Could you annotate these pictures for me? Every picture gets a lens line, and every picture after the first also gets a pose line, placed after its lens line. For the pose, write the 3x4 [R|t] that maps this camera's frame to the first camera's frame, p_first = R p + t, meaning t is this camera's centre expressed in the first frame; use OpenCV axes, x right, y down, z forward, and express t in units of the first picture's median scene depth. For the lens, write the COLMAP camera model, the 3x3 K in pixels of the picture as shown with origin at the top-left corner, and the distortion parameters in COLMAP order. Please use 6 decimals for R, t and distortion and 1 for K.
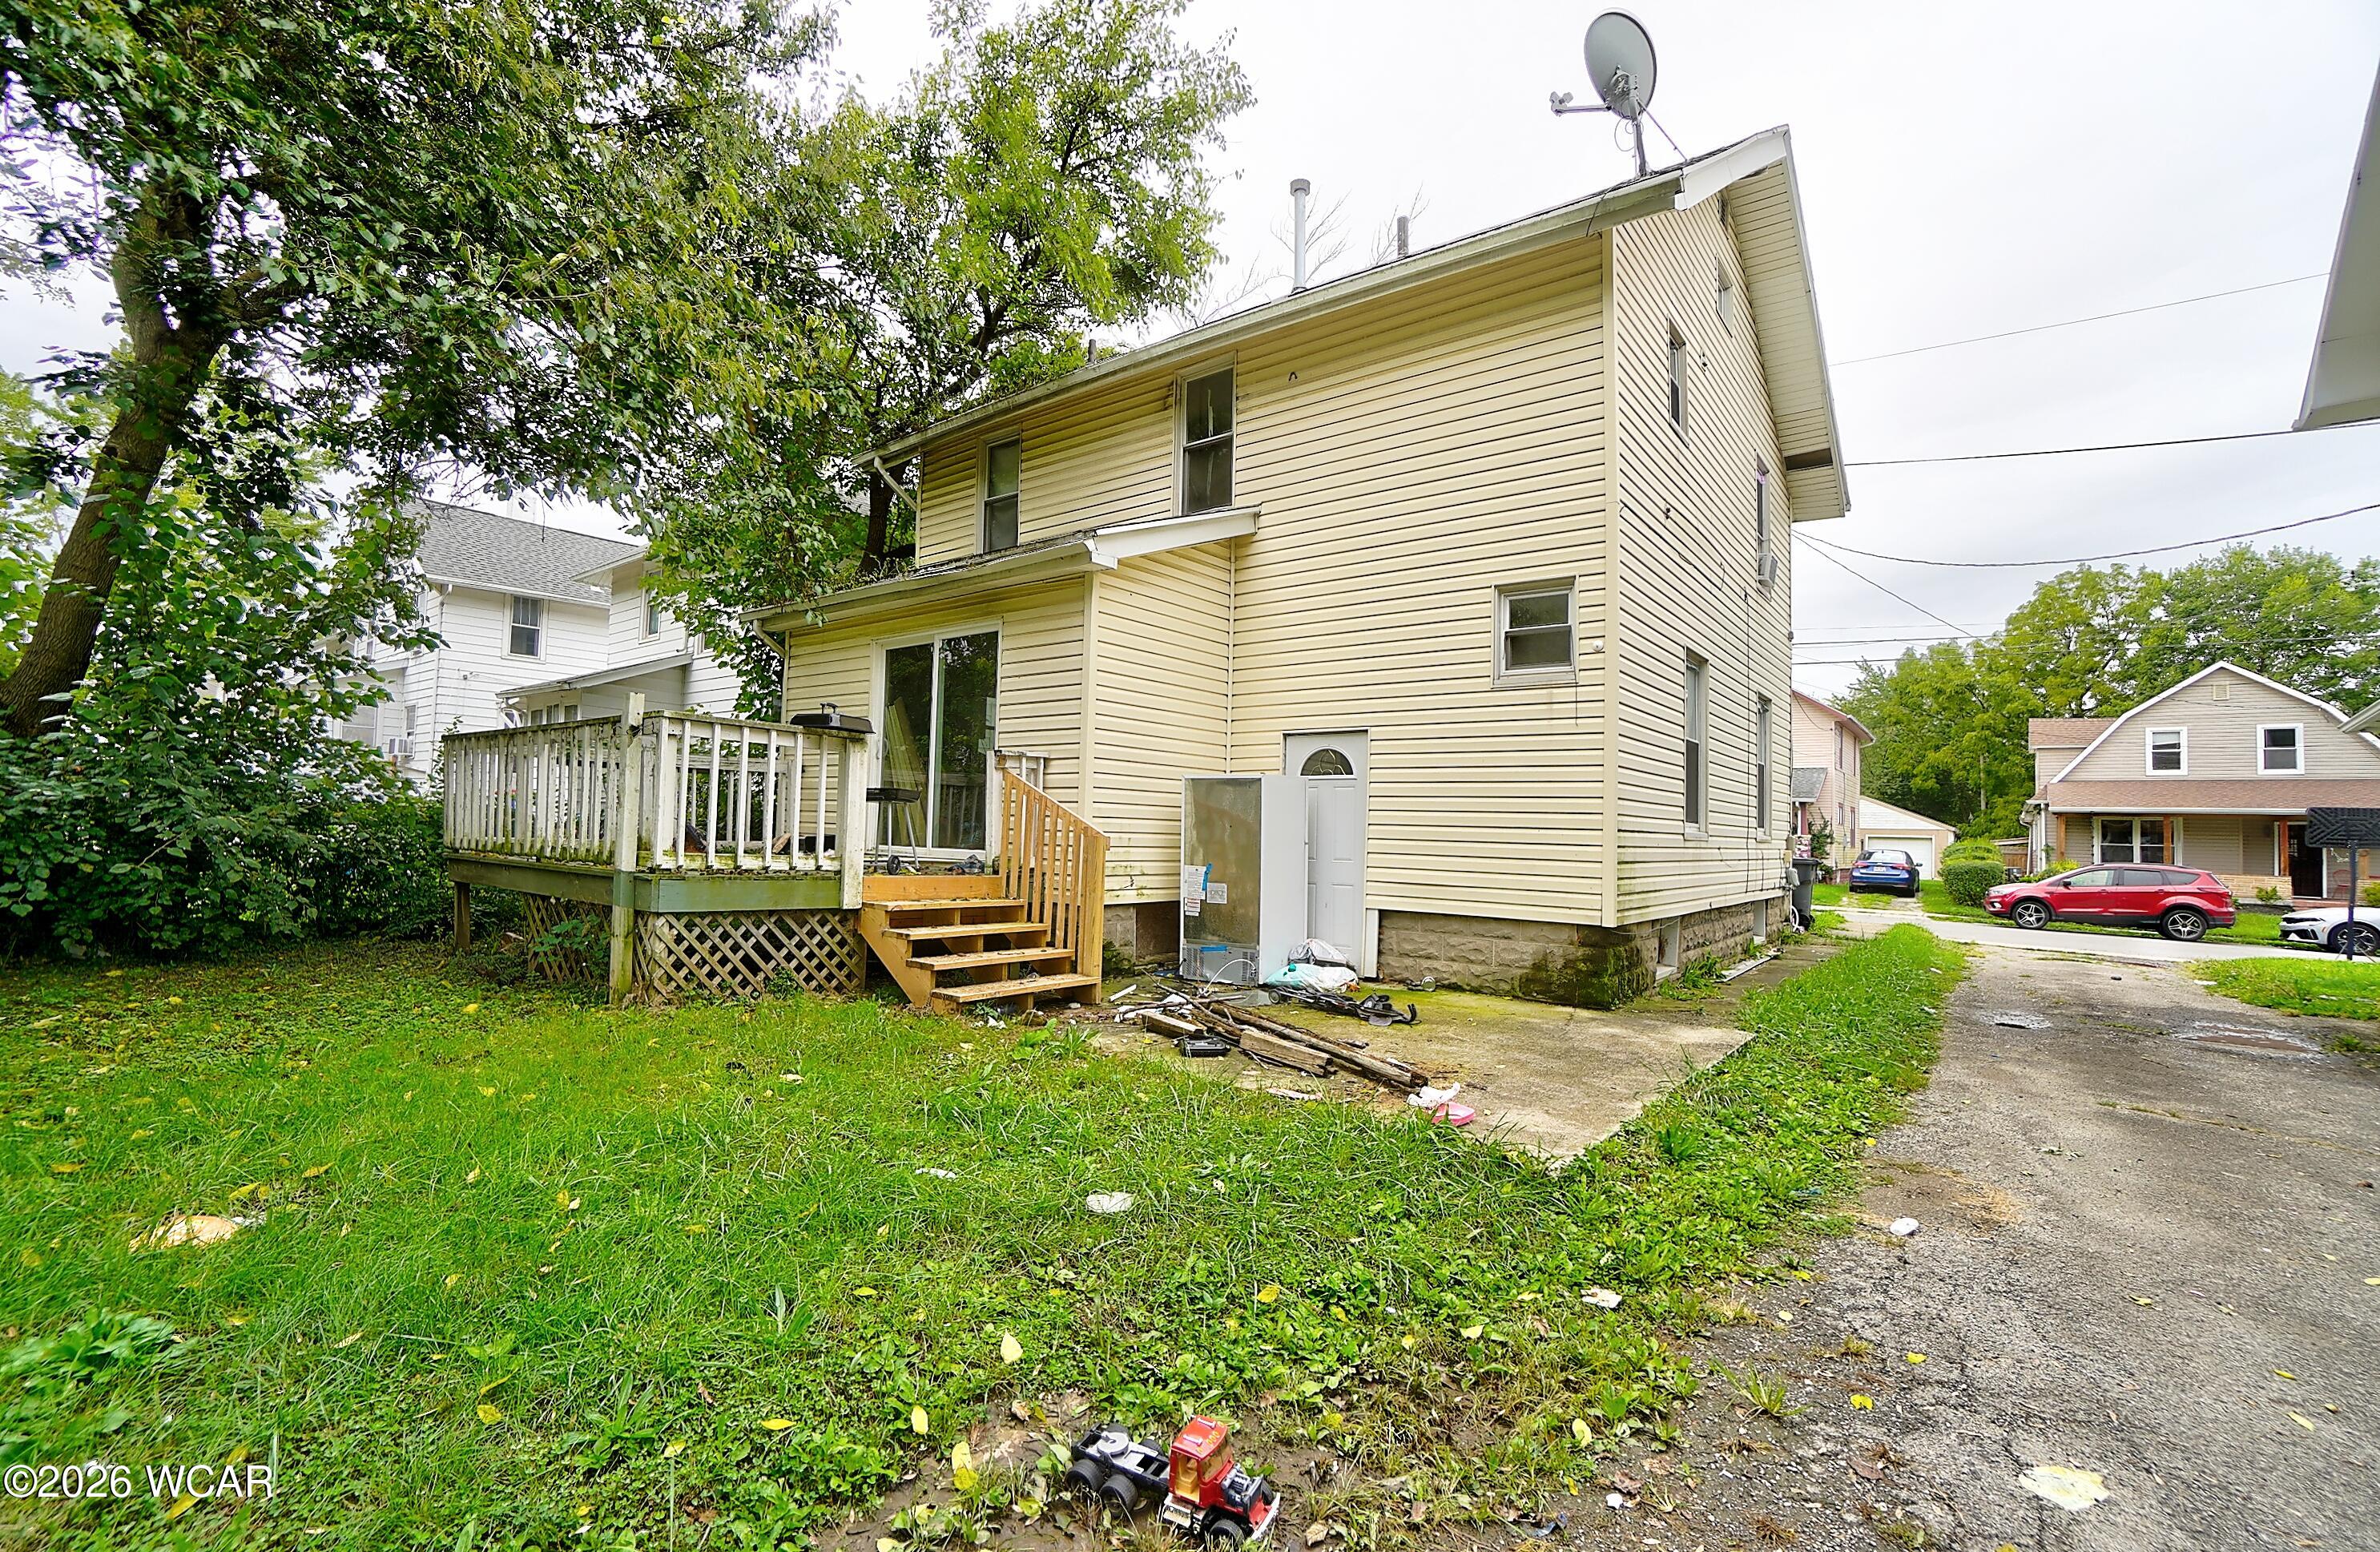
lens RADIAL K [[1013.9, 0, 1190.9], [0, 1013.9, 828.8], [0, 0, 1]] dist [-0.025786, 0.000275]
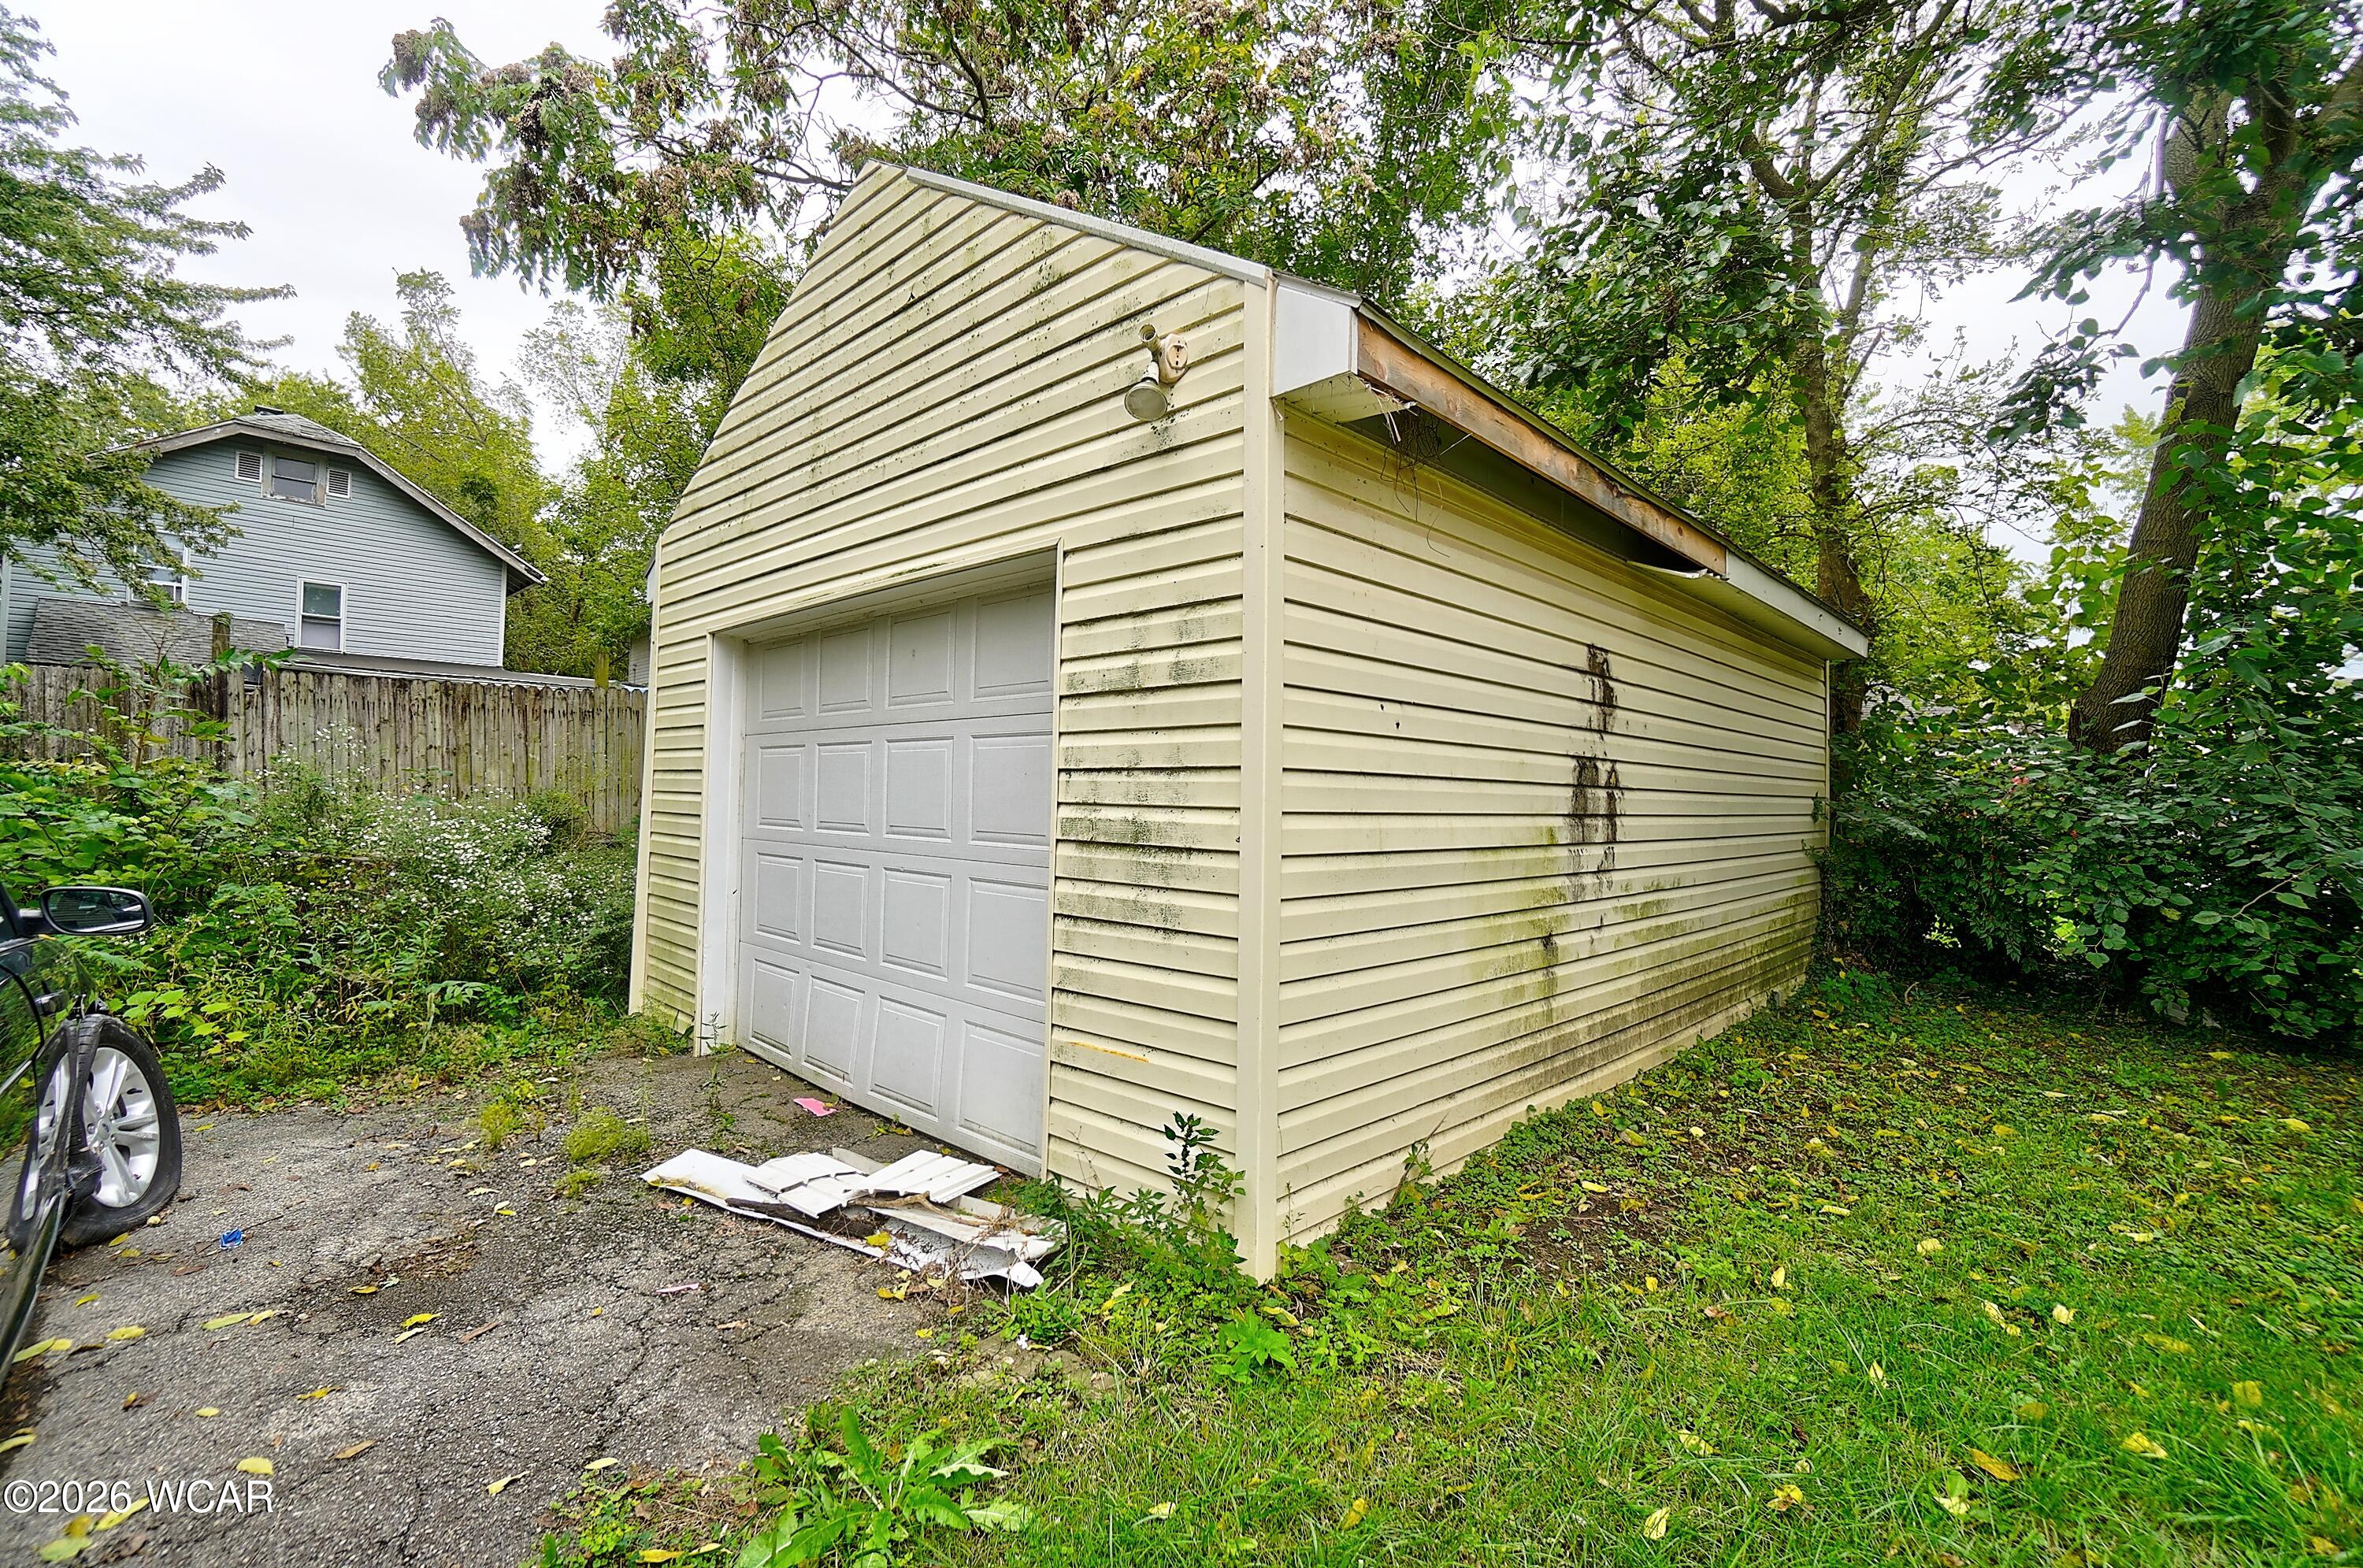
lens RADIAL K [[1063.5, 0, 1132.6], [0, 1063.5, 762.4], [0, 0, 1]] dist [-0.059569, 0.021900]
pose [[-0.106740, -0.070930, -0.991754, -0.233248], [-0.020137, 0.997402, -0.069167, -0.006249], [0.994083, 0.012588, -0.107891, 0.273733]]
